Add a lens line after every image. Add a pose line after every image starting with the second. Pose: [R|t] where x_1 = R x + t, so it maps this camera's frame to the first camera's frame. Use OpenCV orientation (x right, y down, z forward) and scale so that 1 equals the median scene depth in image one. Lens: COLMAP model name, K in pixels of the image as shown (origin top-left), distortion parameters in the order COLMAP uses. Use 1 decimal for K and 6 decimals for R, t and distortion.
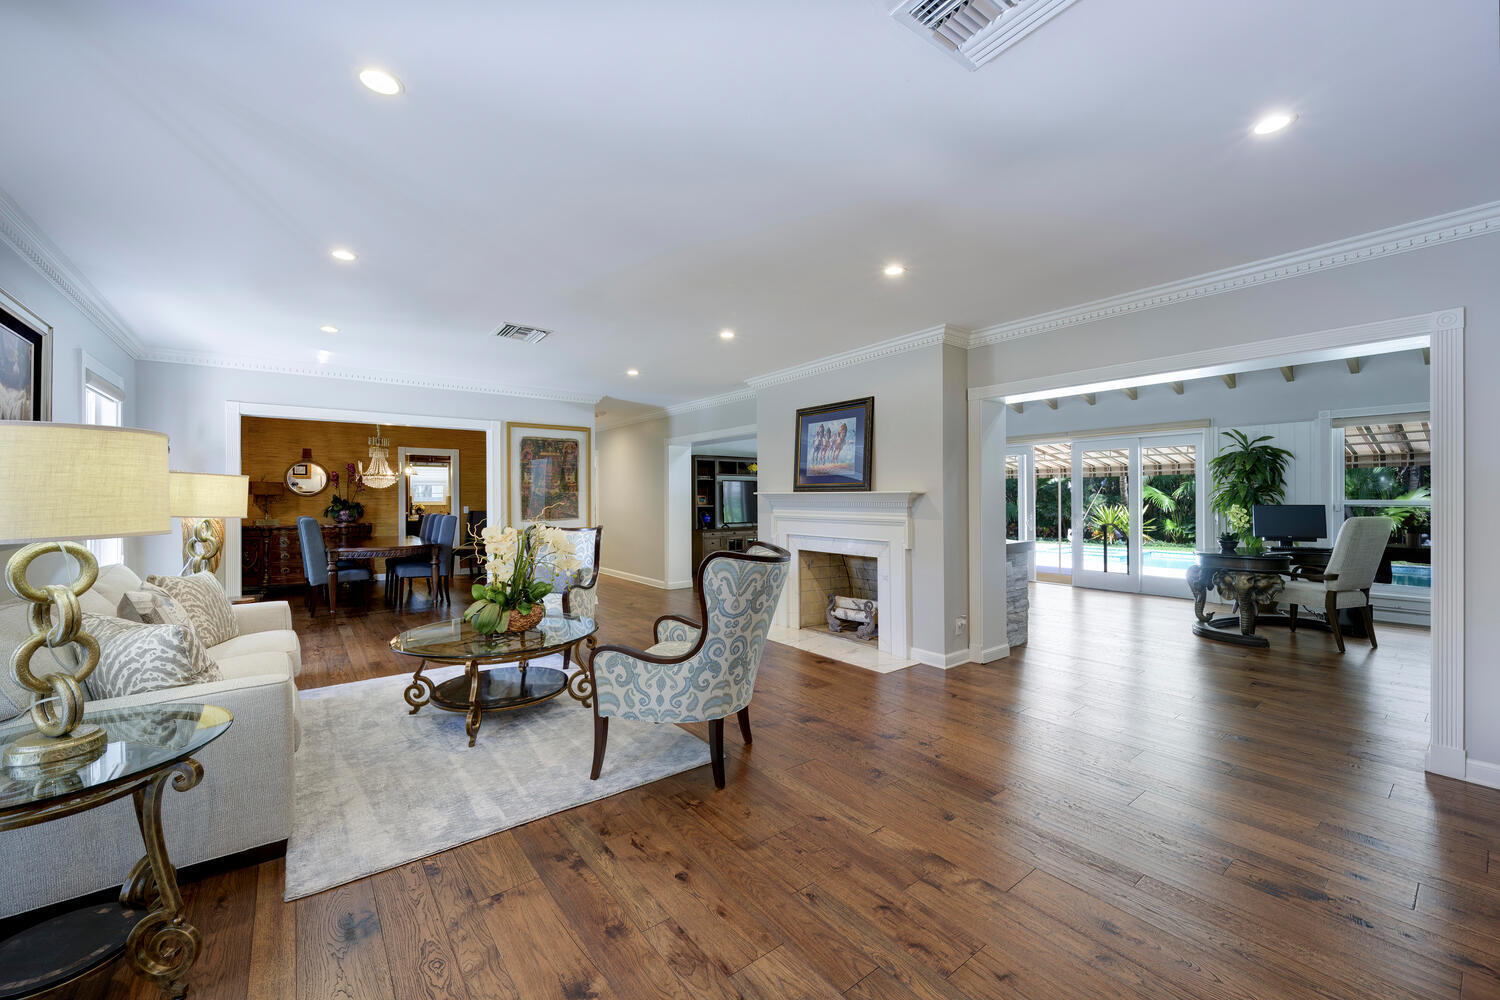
lens RADIAL K [[626.0, 0, 787.6], [0, 626.0, 490.2], [0, 0, 1]] dist [-0.001487, -0.000089]
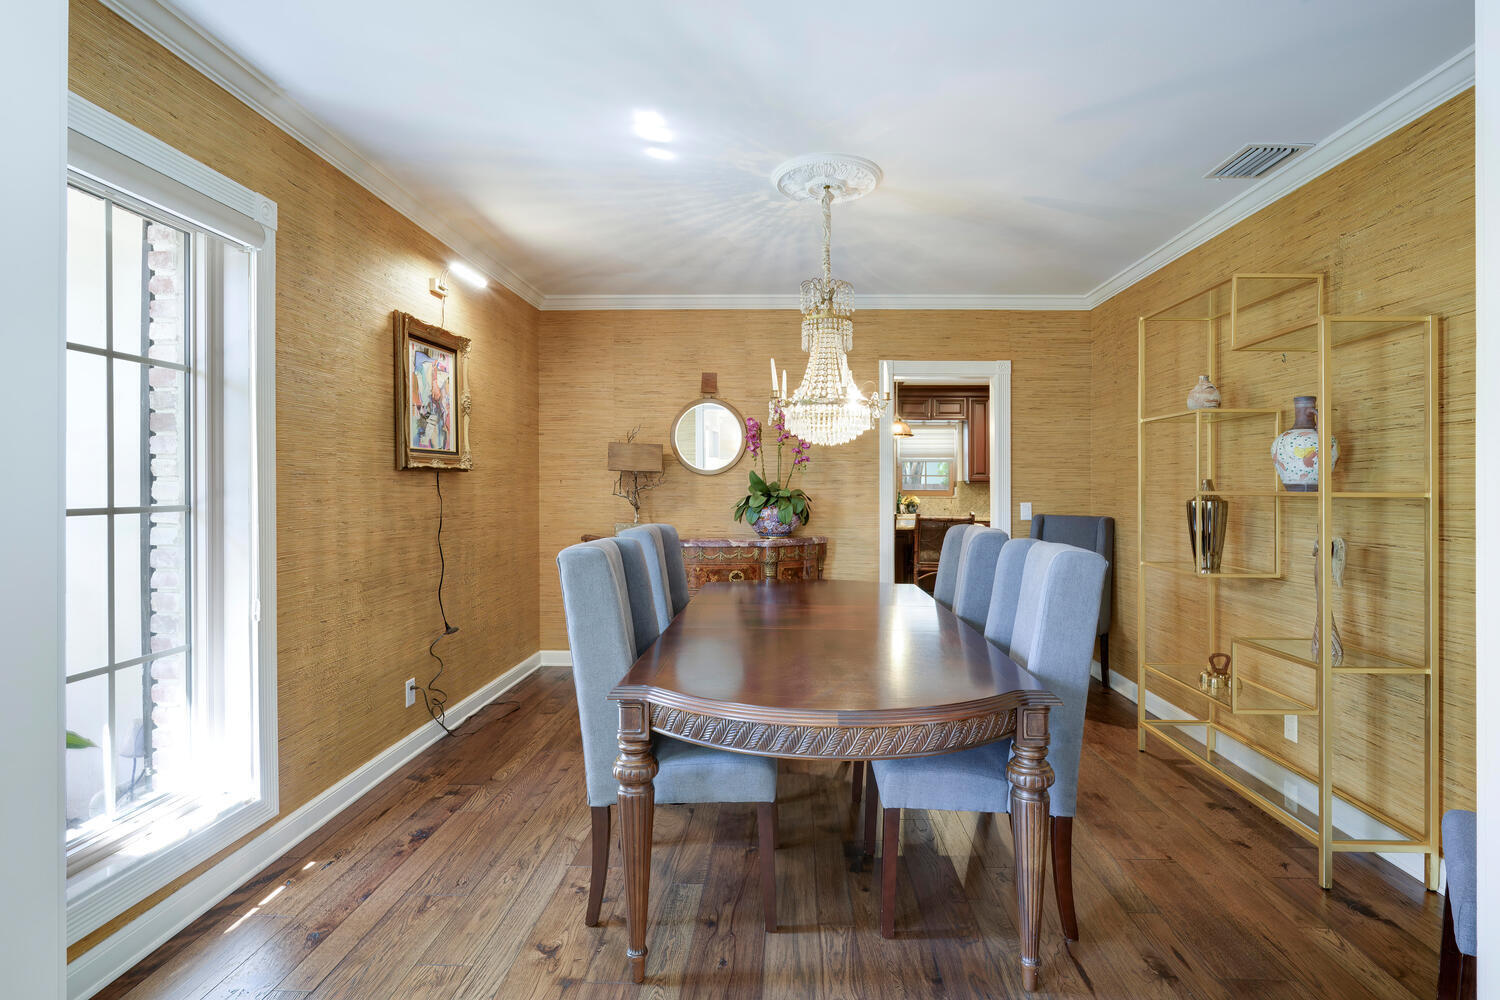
lens RADIAL K [[626.0, 0, 787.6], [0, 626.0, 490.2], [0, 0, 1]] dist [-0.001487, -0.000089]
pose [[0.762610, 0.008224, -0.646806, -0.320215], [0.000546, 0.999911, 0.013358, 0.010990], [0.646859, -0.010540, 0.762537, 0.515677]]
